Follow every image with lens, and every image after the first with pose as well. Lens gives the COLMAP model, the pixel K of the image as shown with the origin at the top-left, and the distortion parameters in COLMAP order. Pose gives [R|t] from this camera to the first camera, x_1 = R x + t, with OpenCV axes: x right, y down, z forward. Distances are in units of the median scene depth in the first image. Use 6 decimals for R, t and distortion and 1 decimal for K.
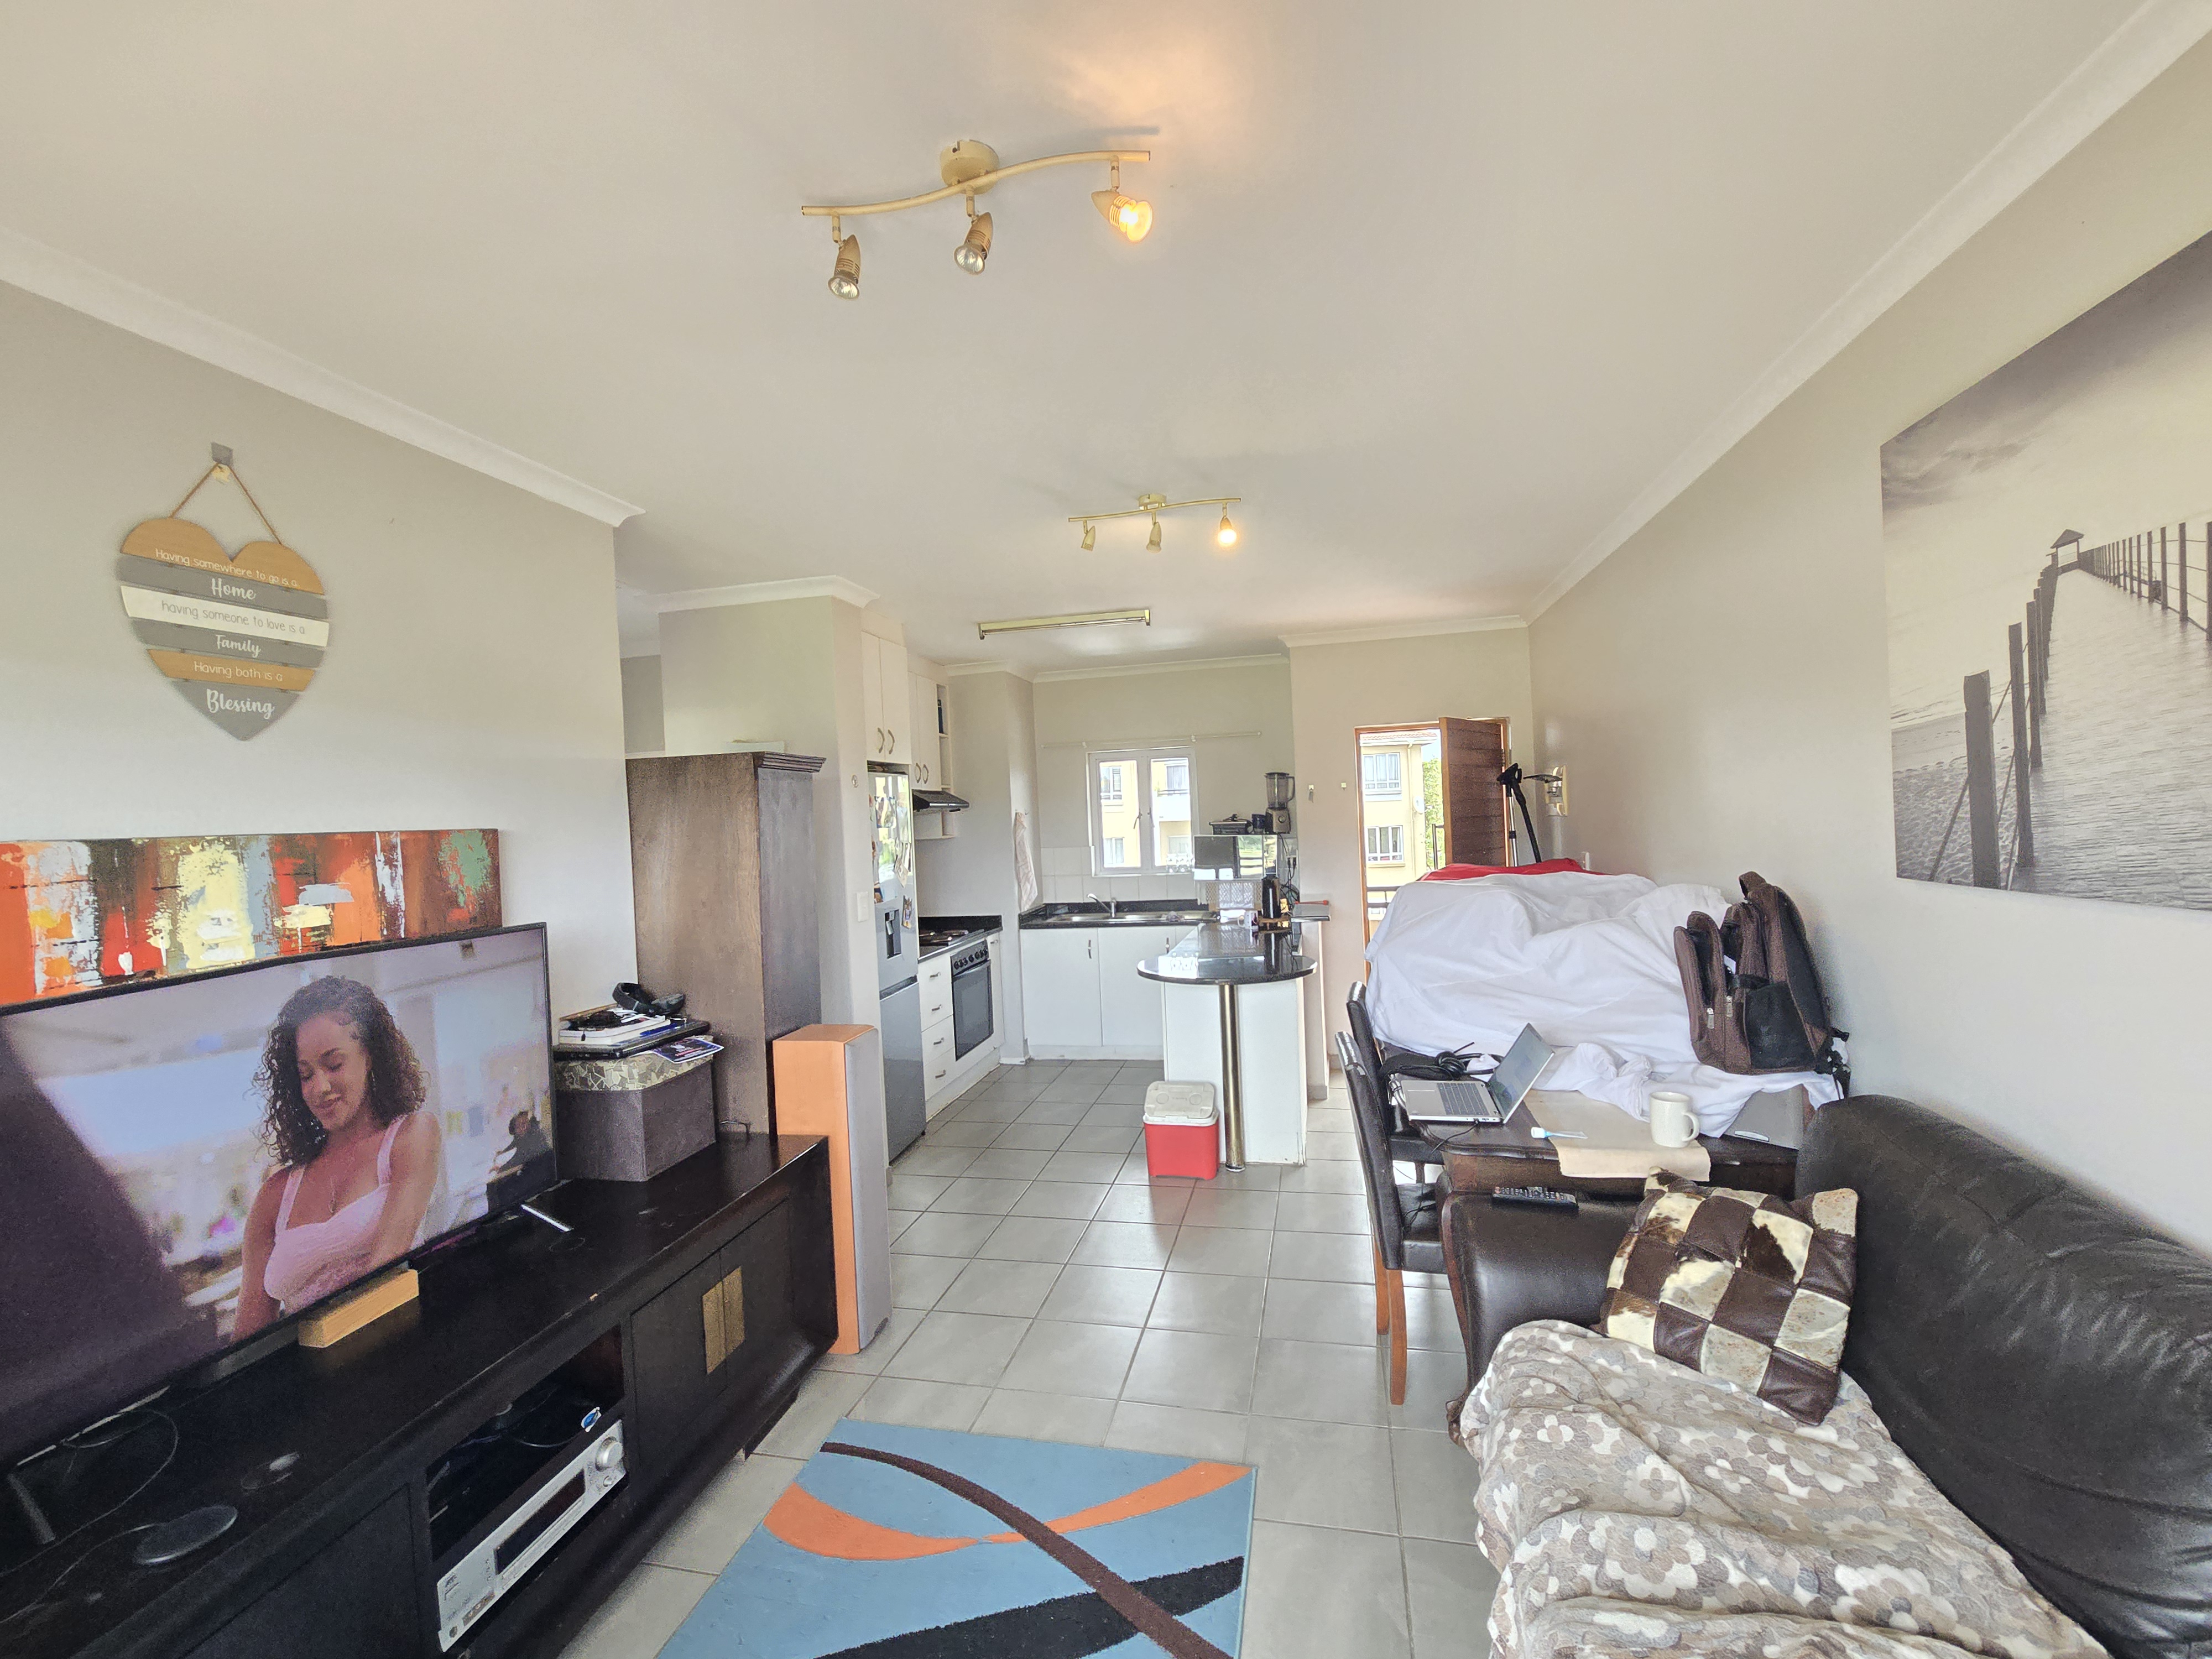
lens RADIAL K [[925.8, 0, 1106.0], [0, 925.8, 829.5], [0, 0, 1]] dist [0.004227, -0.000222]
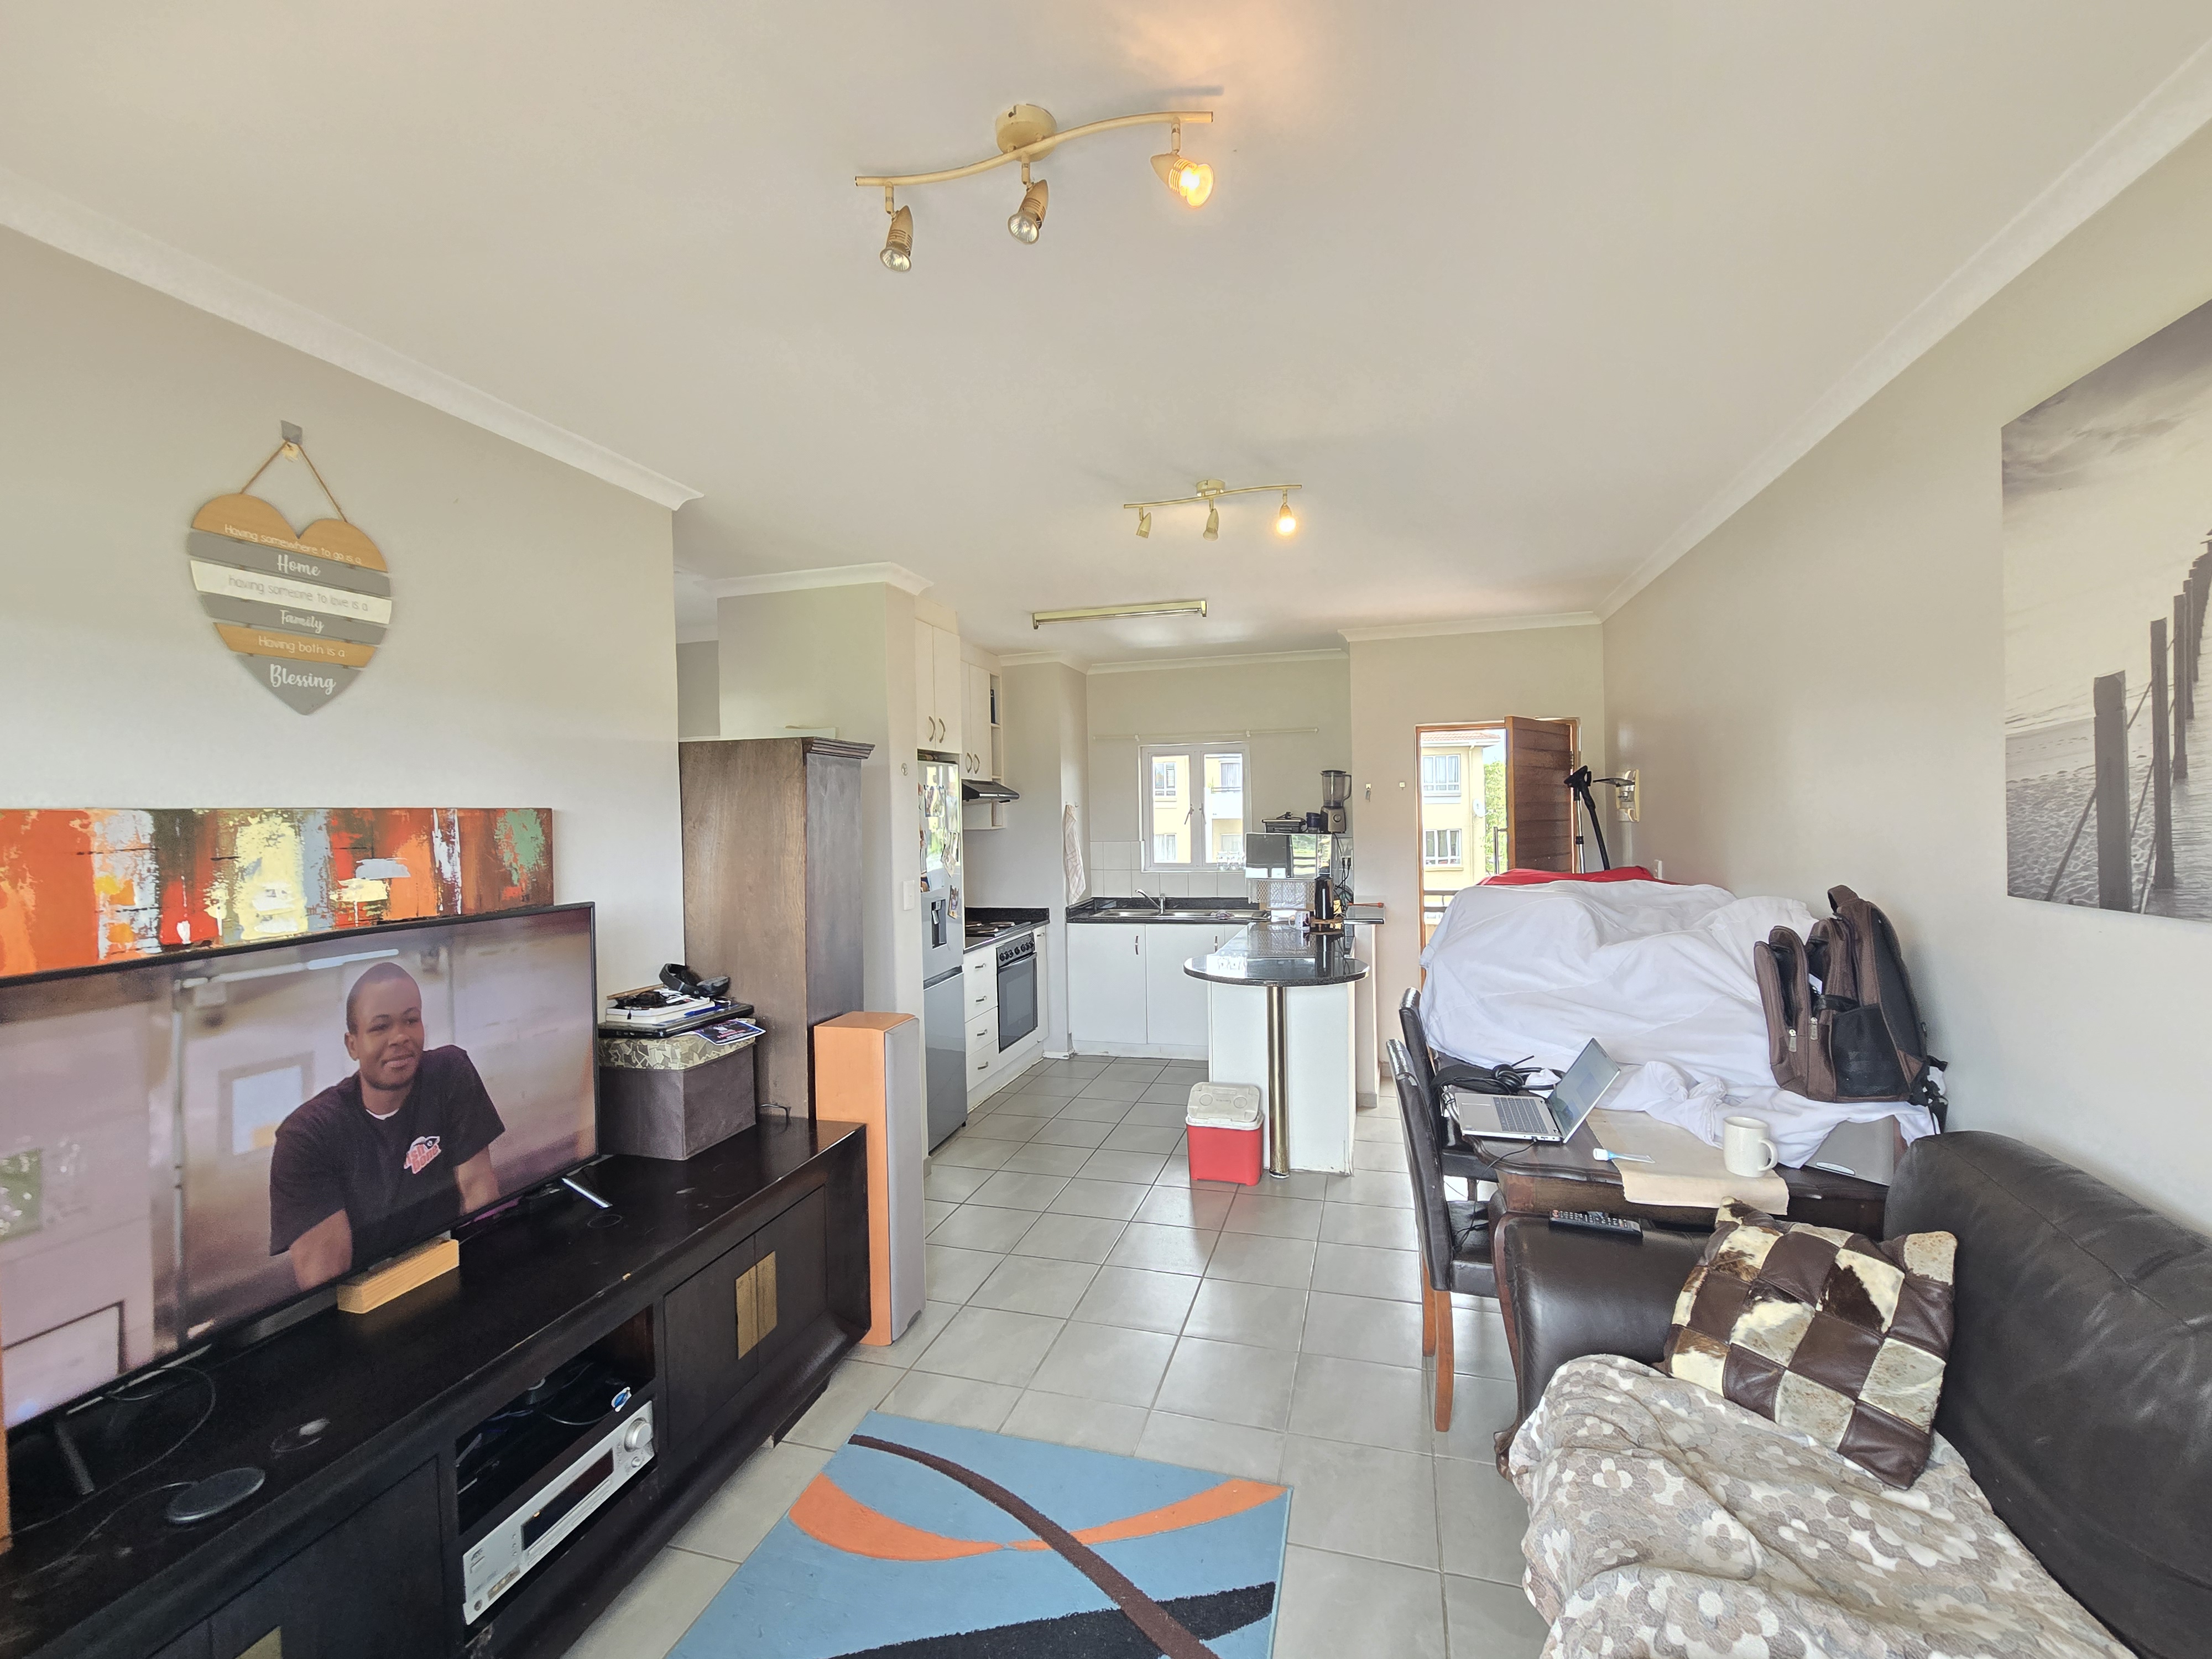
lens RADIAL K [[909.4, 0, 1115.6], [0, 909.4, 830.1], [0, 0, 1]] dist [-0.000762, 0.000940]
pose [[0.998286, 0.025135, -0.052843, 0.012104], [-0.024905, 0.999677, 0.005019, 0.003443], [0.052952, -0.003694, 0.998590, 0.046949]]
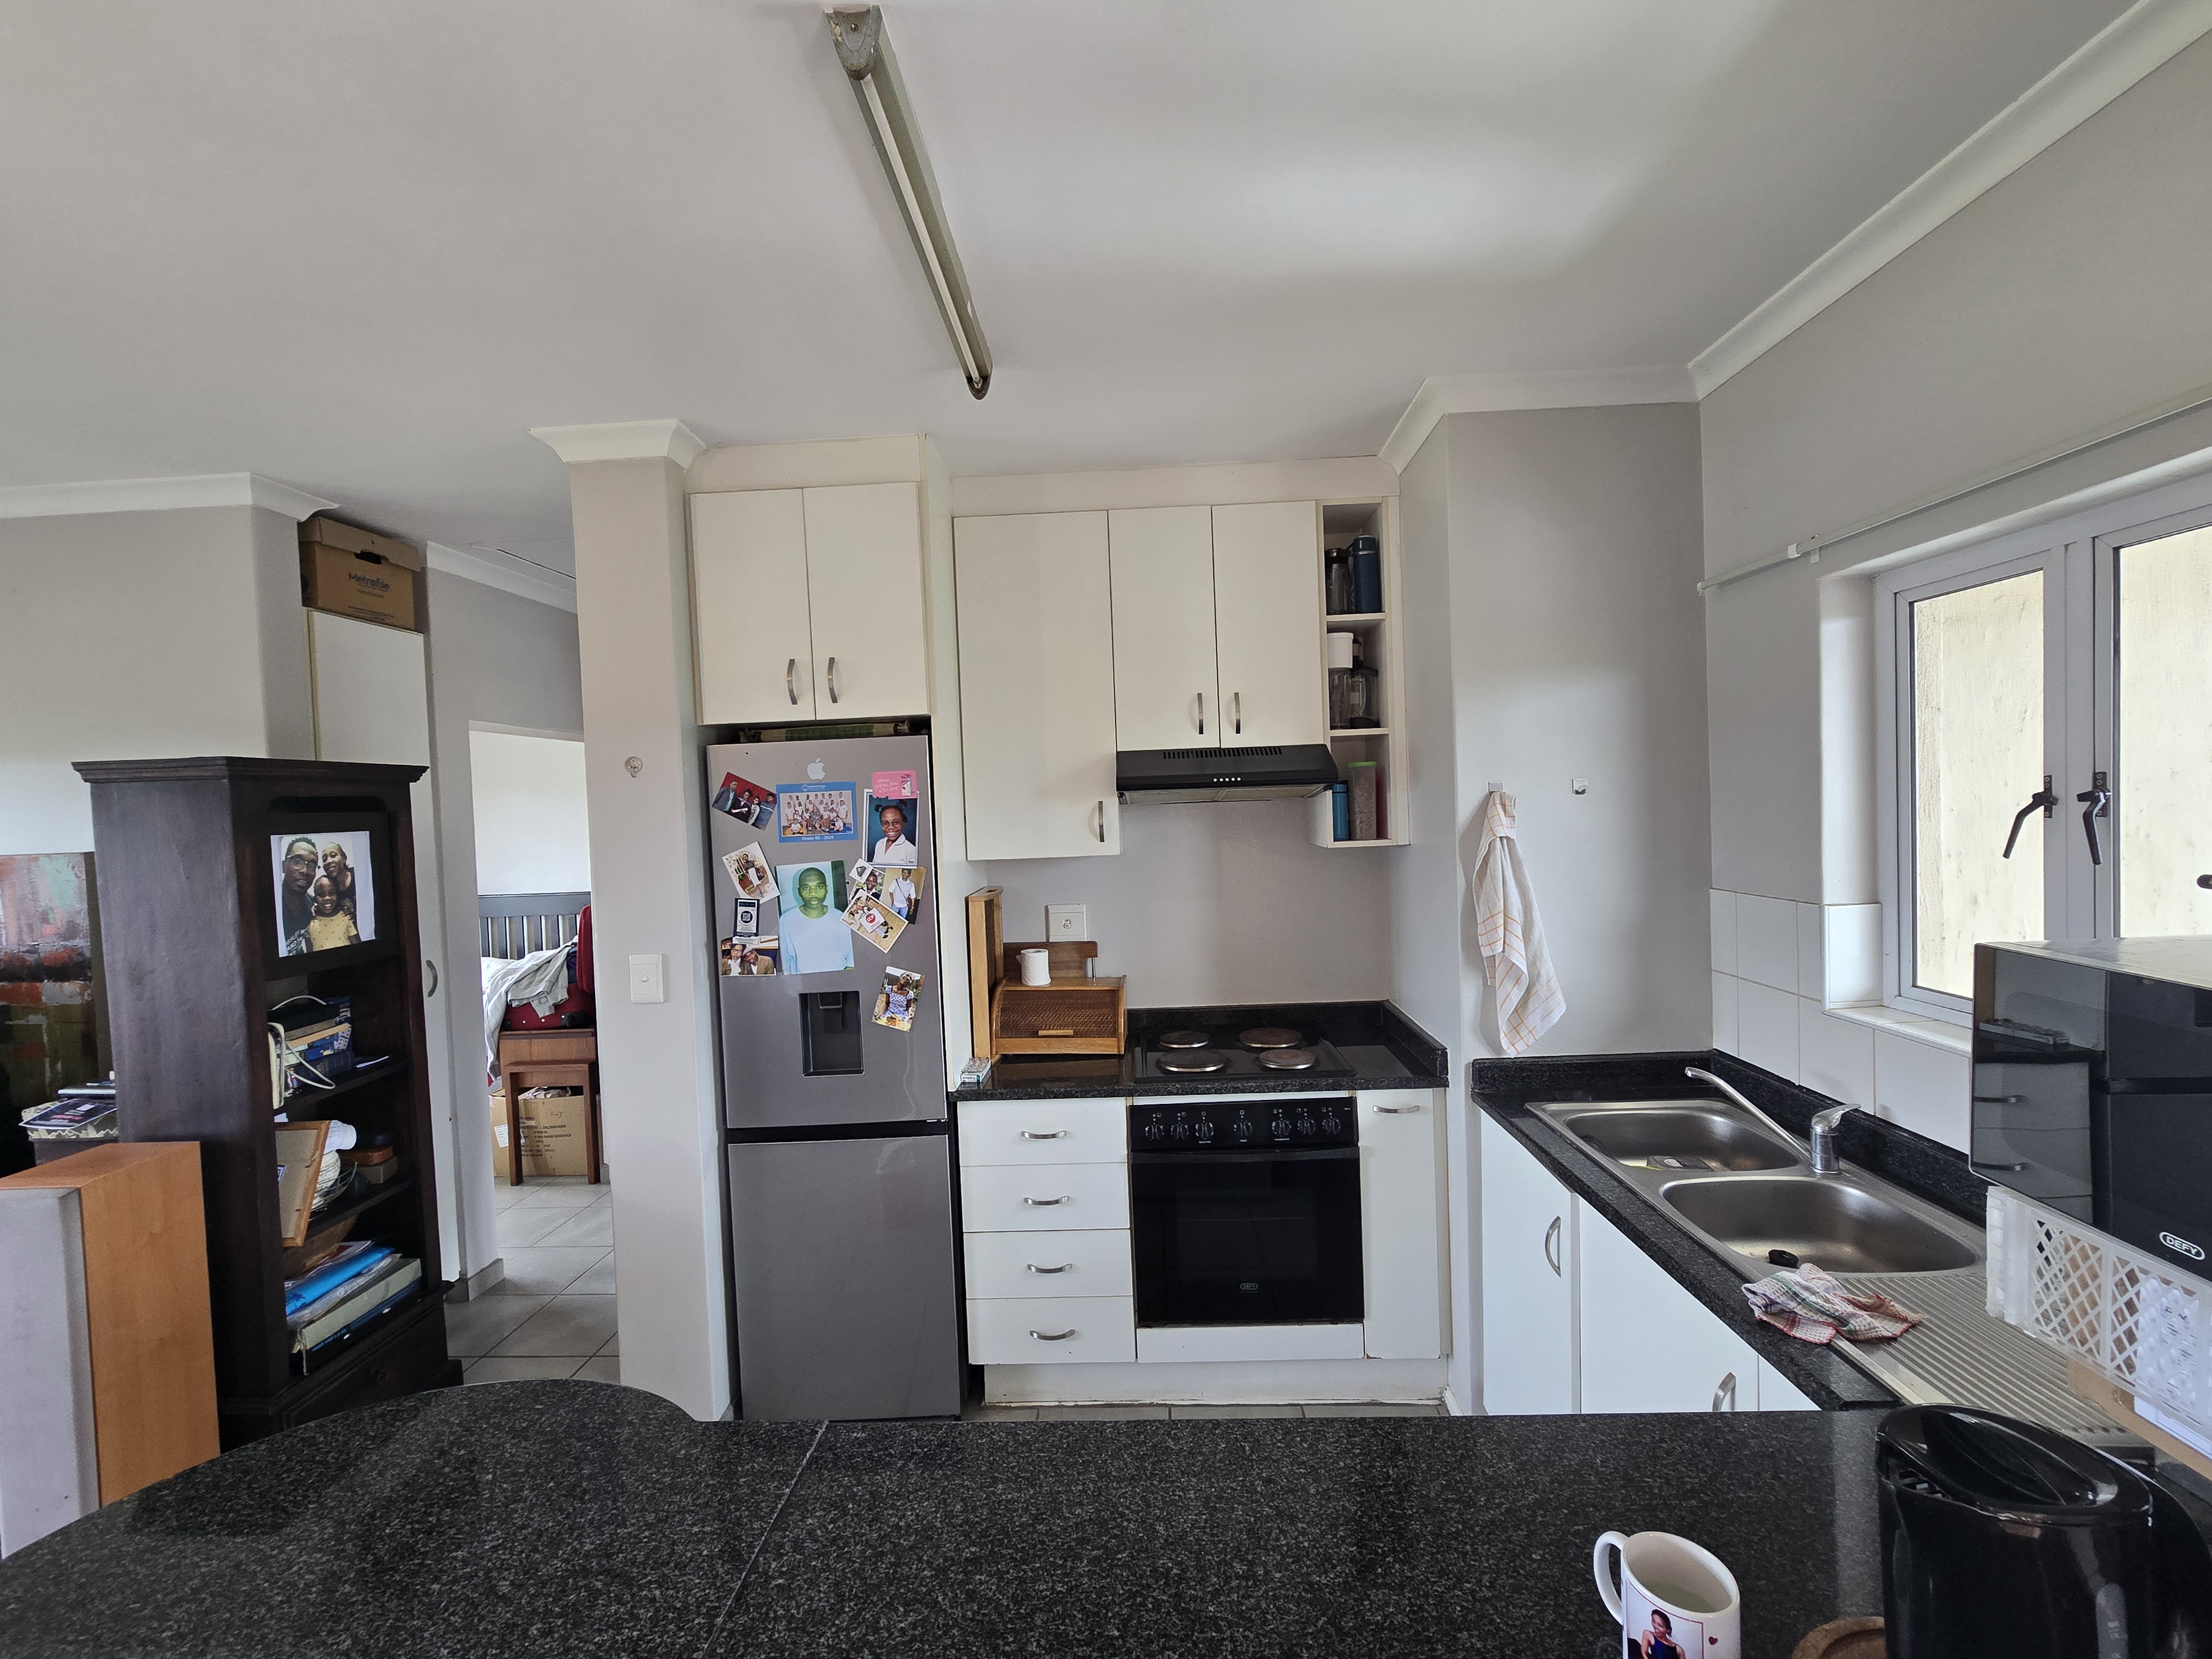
lens RADIAL K [[909.4, 0, 1115.6], [0, 909.4, 830.1], [0, 0, 1]] dist [-0.000762, 0.000940]
pose [[0.193124, 0.066736, -0.978902, 0.363538], [0.020485, 0.997192, 0.072025, -0.050037], [0.980960, -0.033962, 0.191215, 1.217414]]
